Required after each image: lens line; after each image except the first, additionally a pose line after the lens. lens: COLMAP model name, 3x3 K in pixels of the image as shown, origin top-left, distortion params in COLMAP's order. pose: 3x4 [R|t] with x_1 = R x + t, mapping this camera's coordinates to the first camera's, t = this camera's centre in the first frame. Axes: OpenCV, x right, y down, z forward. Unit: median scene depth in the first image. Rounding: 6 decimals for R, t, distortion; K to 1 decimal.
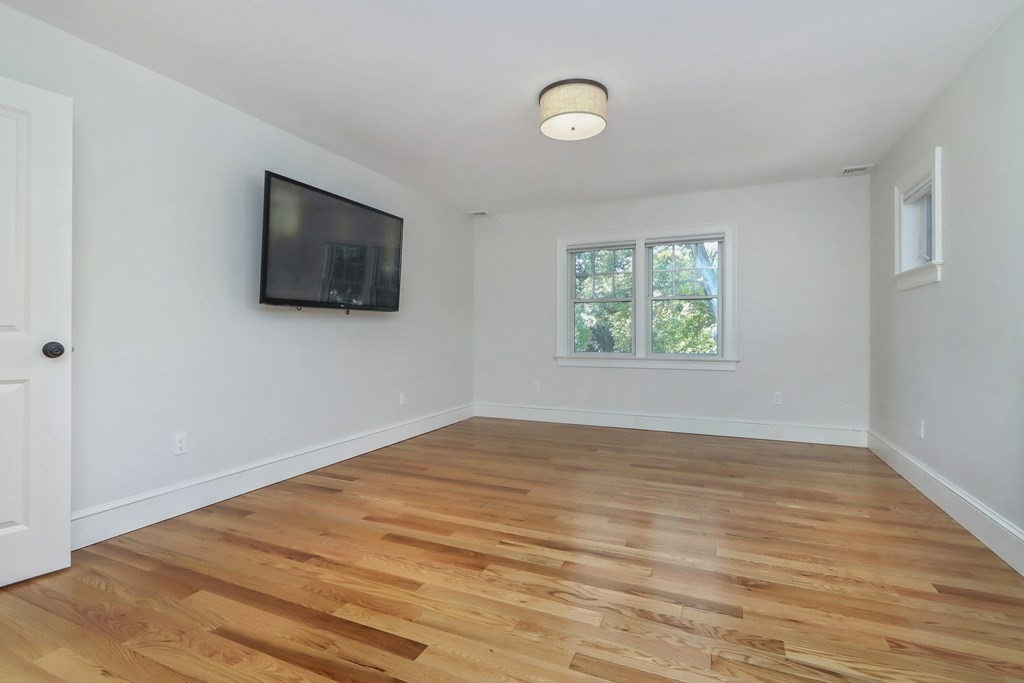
lens RADIAL K [[476.9, 0, 511.2], [0, 476.9, 328.4], [0, 0, 1]] dist [-0.000284, -0.000450]
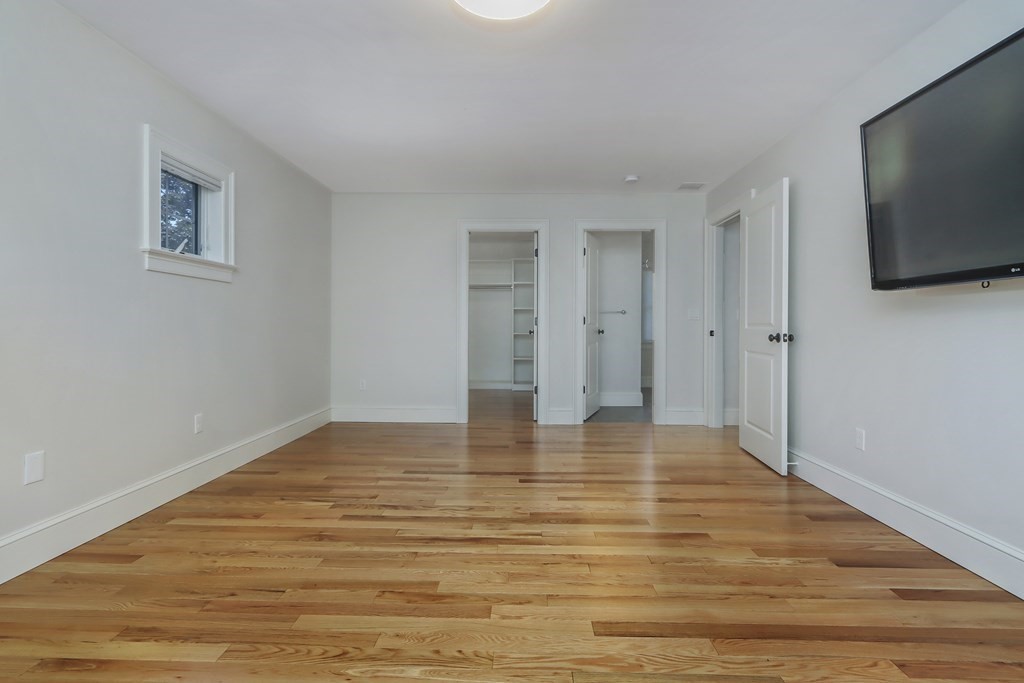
lens RADIAL K [[476.9, 0, 511.2], [0, 476.9, 328.4], [0, 0, 1]] dist [-0.000284, -0.000450]
pose [[-0.922055, -0.000270, -0.387059, 0.429573], [0.002100, 0.999982, -0.005700, 0.017819], [0.387053, -0.006069, -0.922038, 1.926832]]
